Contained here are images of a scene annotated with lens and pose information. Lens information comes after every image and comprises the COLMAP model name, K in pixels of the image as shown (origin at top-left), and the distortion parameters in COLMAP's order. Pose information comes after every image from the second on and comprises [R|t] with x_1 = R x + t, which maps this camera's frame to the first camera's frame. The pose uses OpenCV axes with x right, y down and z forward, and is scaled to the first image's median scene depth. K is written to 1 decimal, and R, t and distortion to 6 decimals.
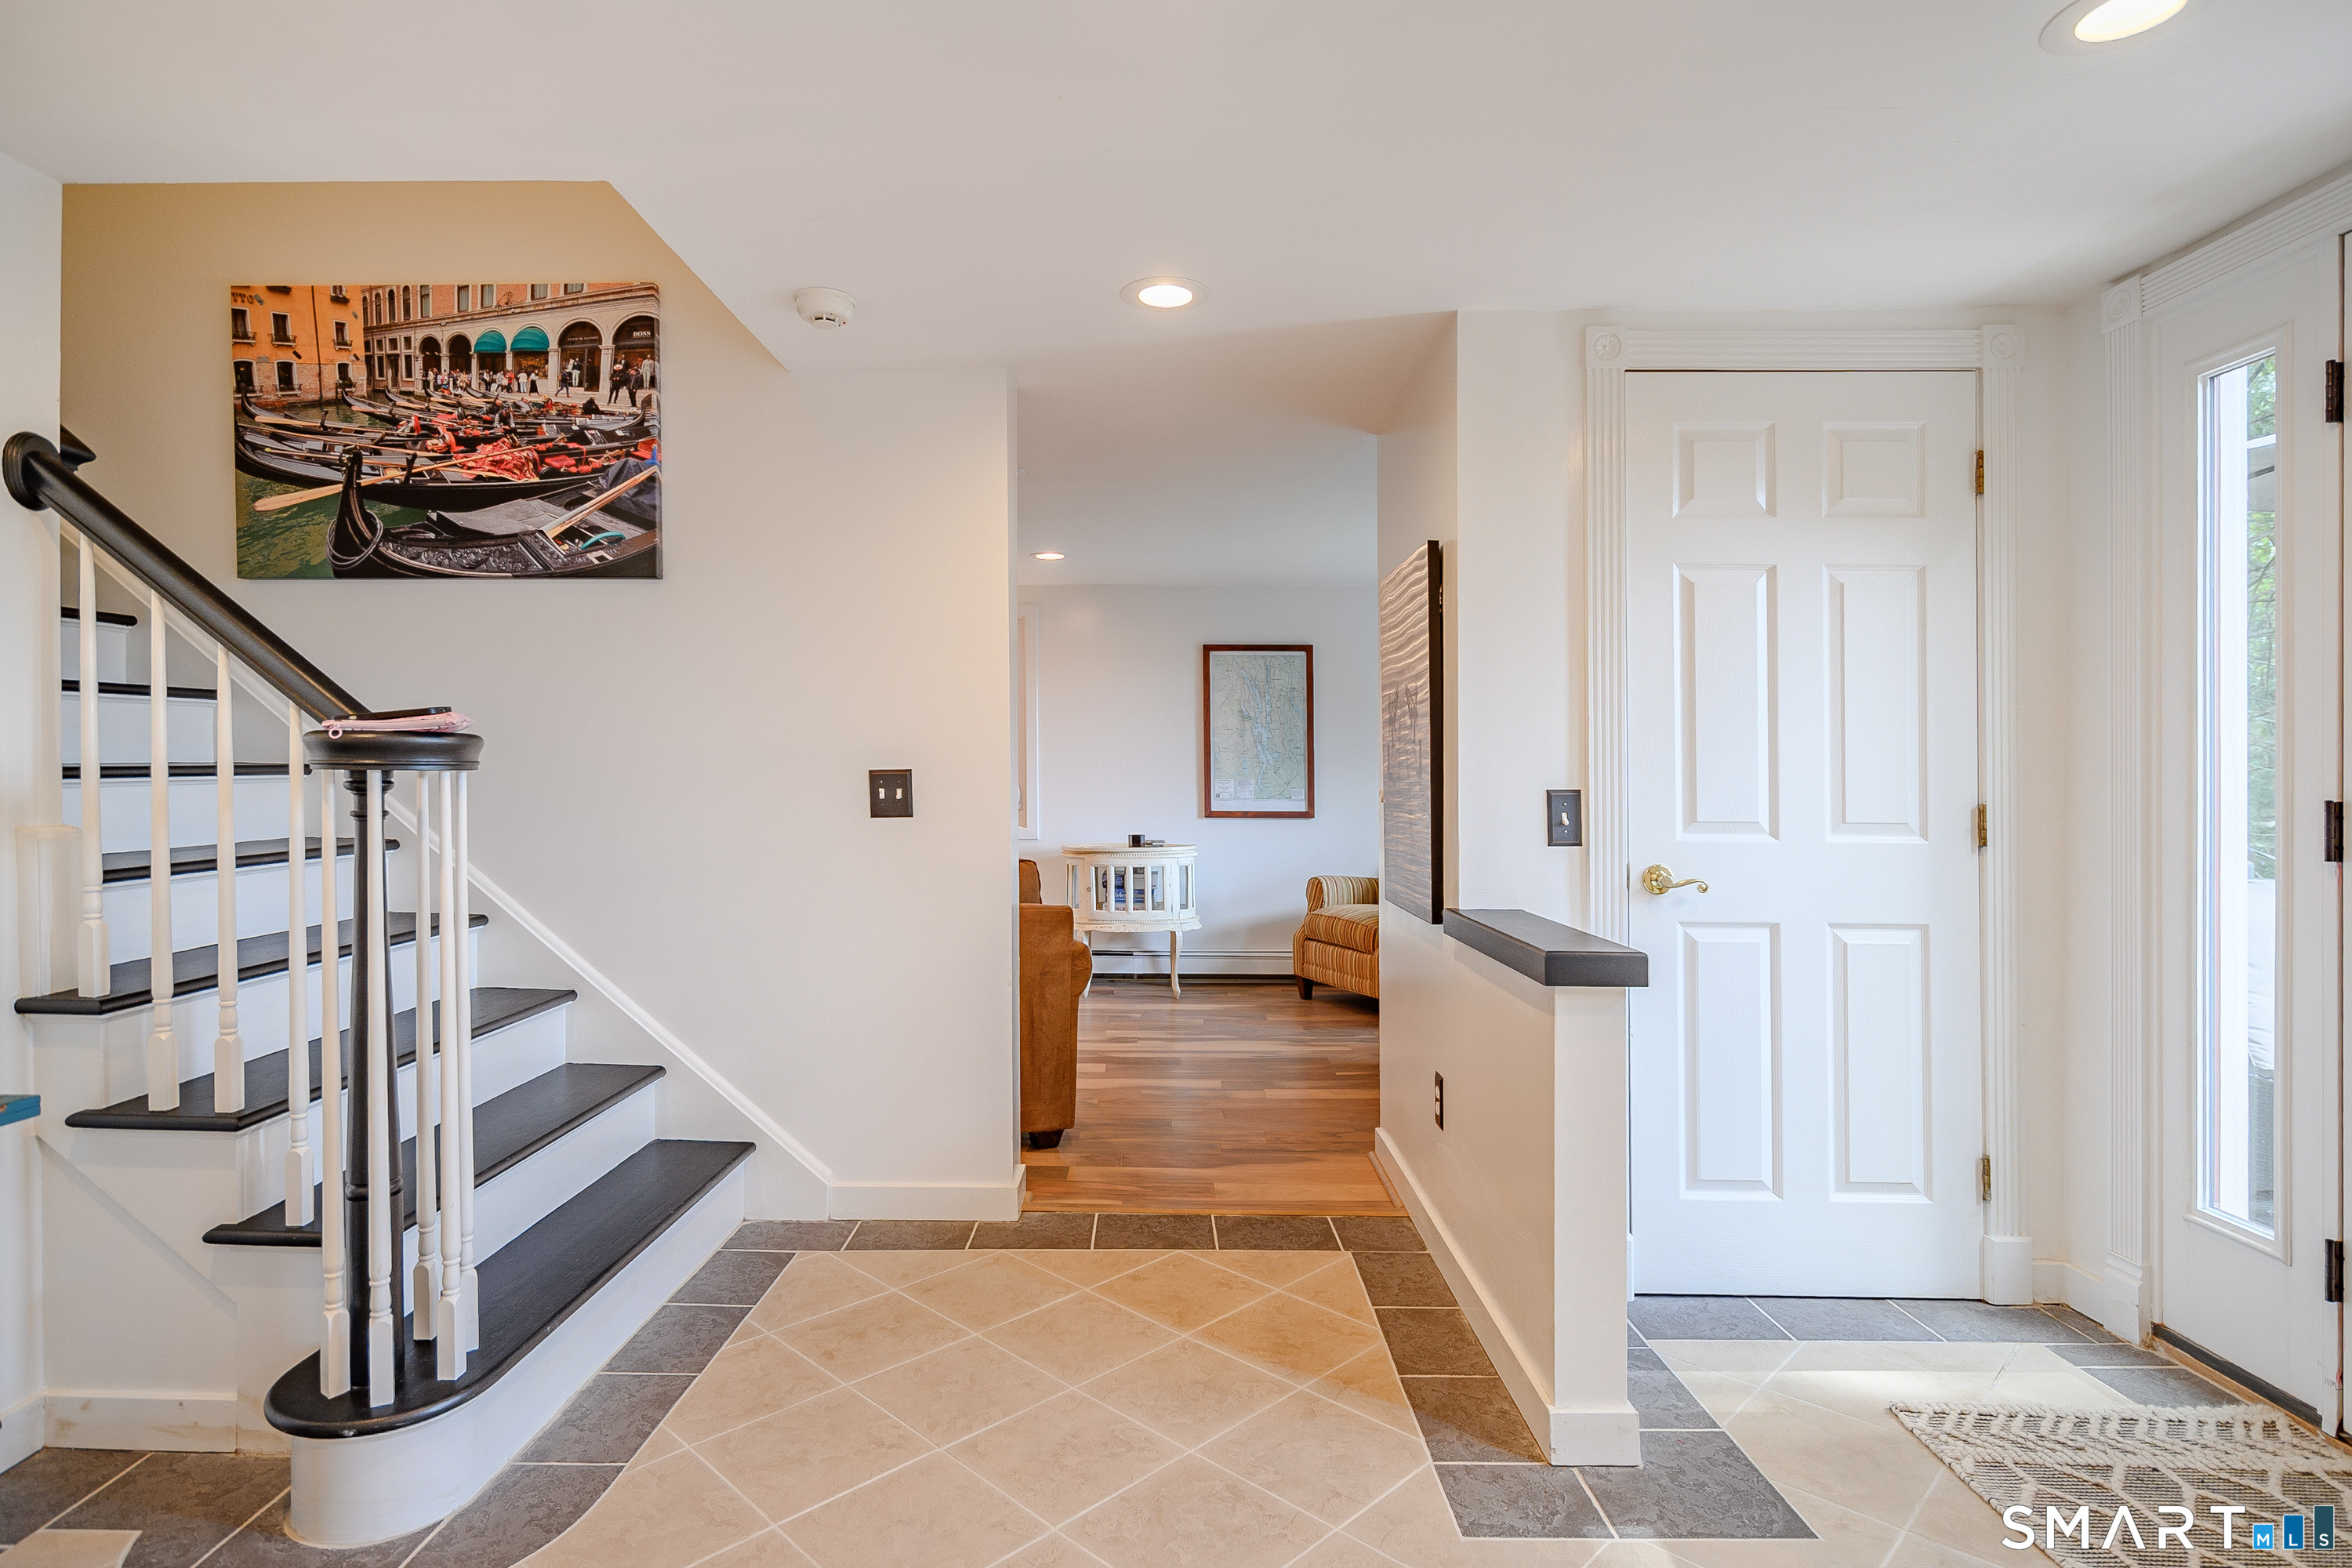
lens RADIAL K [[1194.1, 0, 1172.2], [0, 1194.1, 791.4], [0, 0, 1]] dist [-0.002380, 0.000864]
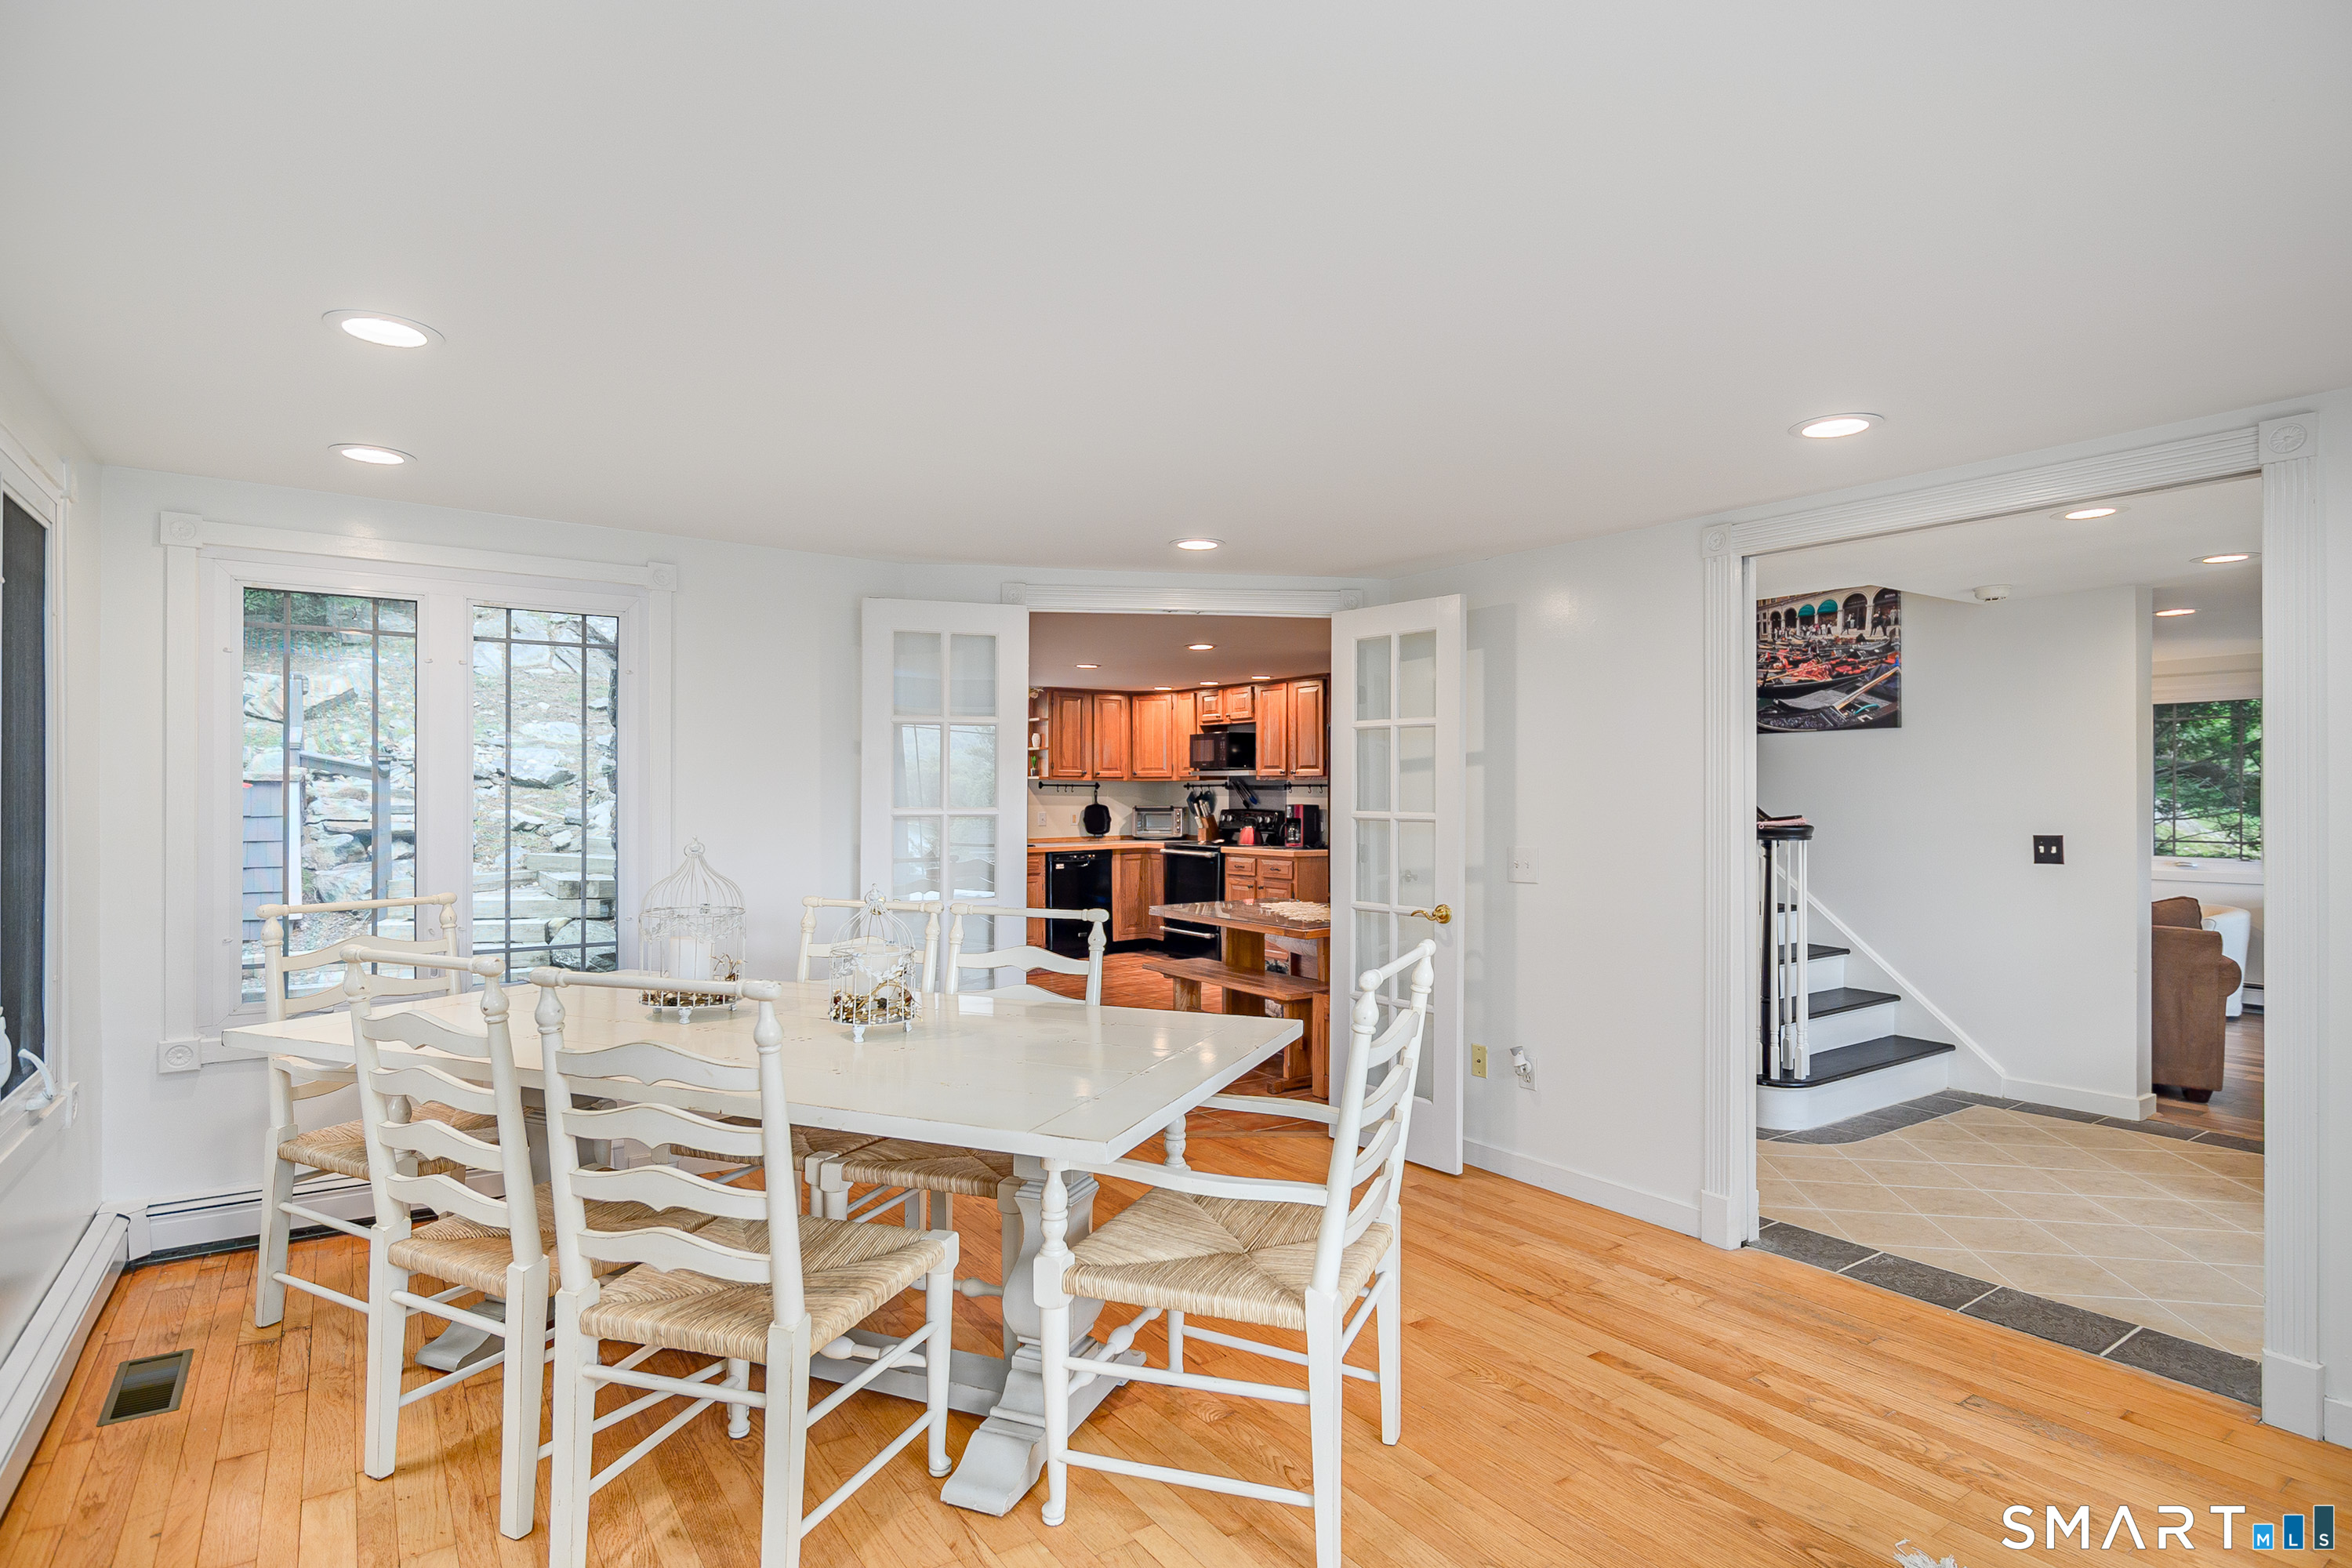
lens RADIAL K [[1194.1, 0, 1145.1], [0, 1194.1, 814.9], [0, 0, 1]] dist [-0.002380, 0.000864]
pose [[0.549378, 0.006098, -0.835552, 0.461283], [-0.005702, 0.999977, 0.003549, -0.045339], [0.835555, 0.002814, 0.549400, -0.964669]]
